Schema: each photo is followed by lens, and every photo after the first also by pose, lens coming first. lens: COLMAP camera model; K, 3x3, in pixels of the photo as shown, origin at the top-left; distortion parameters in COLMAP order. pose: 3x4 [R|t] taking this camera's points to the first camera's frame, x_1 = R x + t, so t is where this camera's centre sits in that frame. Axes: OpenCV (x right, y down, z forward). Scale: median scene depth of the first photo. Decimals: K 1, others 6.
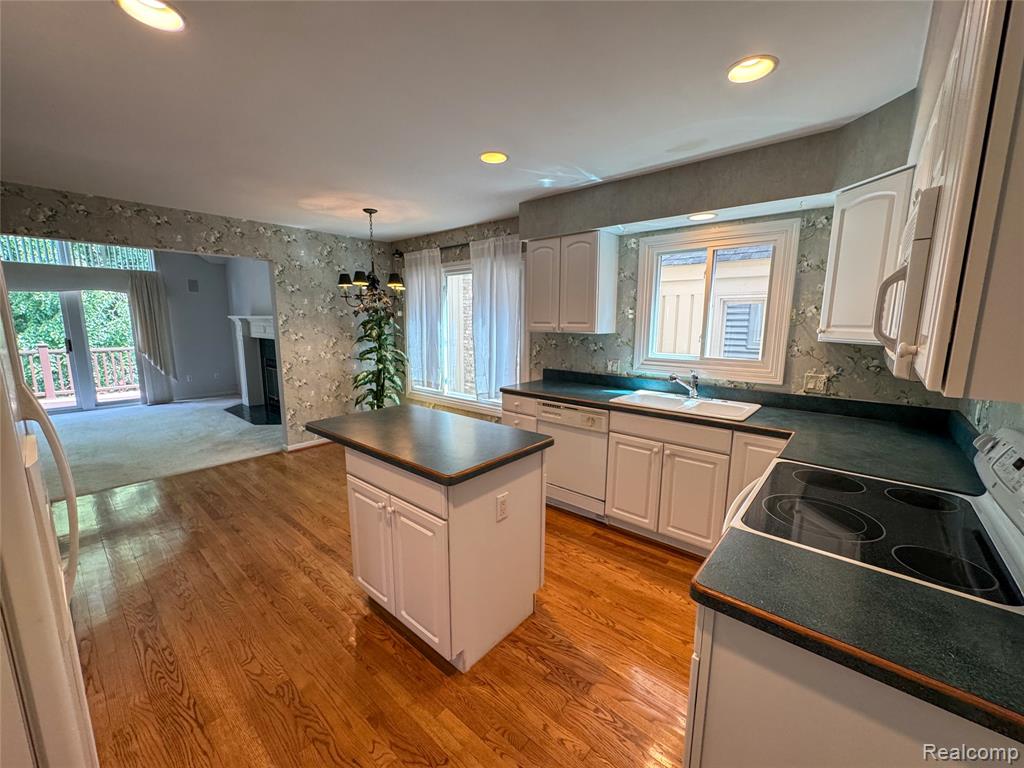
lens RADIAL K [[406.9, 0, 509.5], [0, 406.9, 385.2], [0, 0, 1]] dist [-0.000085, 0.000177]
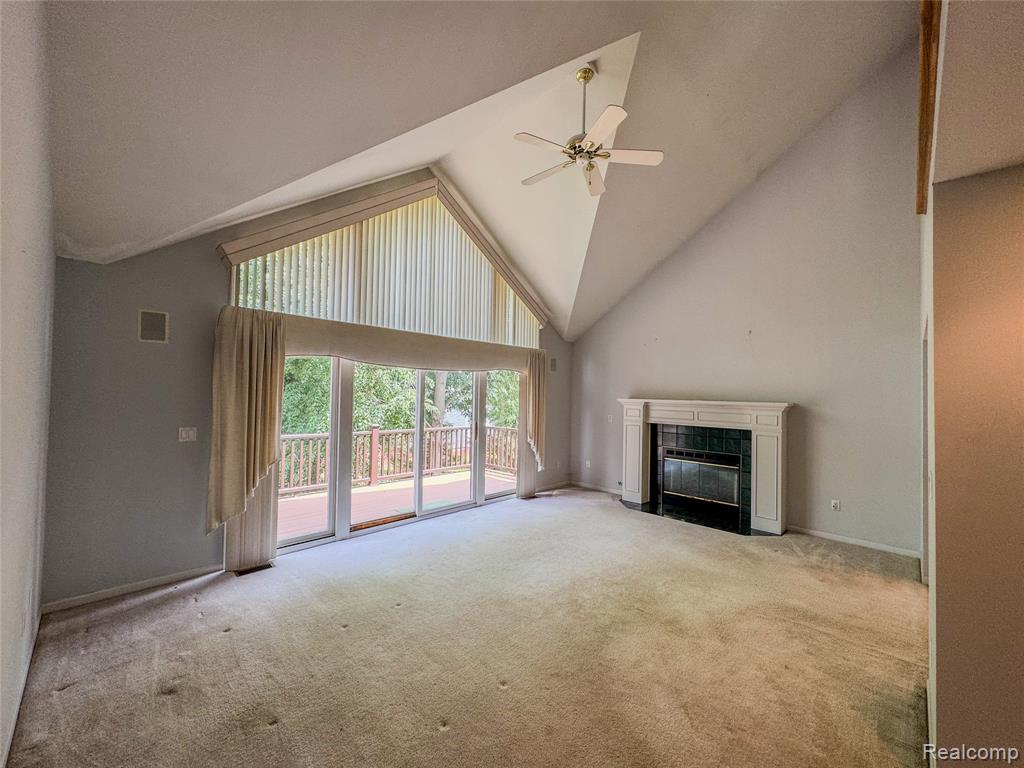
lens RADIAL K [[406.9, 0, 512.5], [0, 406.9, 389.0], [0, 0, 1]] dist [-0.000085, 0.000177]
pose [[0.997882, 0.014324, -0.063451, -0.907812], [-0.024789, 0.985584, -0.167358, -0.037056], [0.060139, 0.168577, 0.983852, 0.110821]]
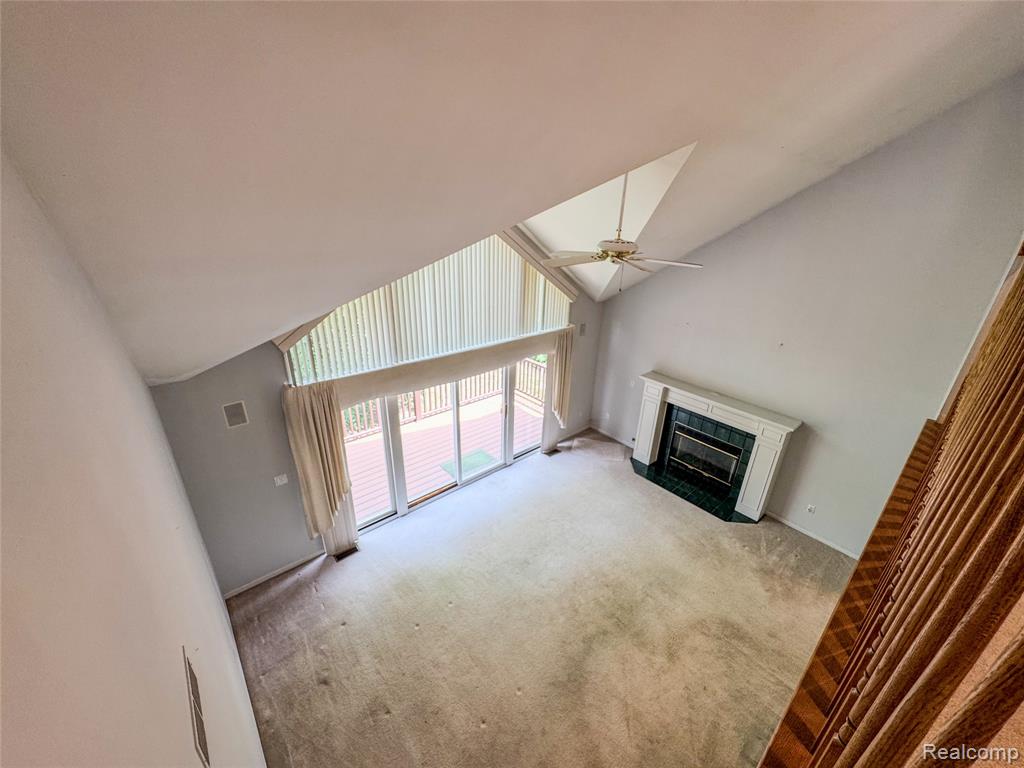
lens RADIAL K [[406.9, 0, 513.0], [0, 406.9, 389.2], [0, 0, 1]] dist [-0.000085, 0.000177]
pose [[0.989005, 0.076871, -0.126336, -0.902969], [-0.042719, 0.966369, 0.253585, -0.382722], [0.141580, -0.245400, 0.959028, 0.055898]]
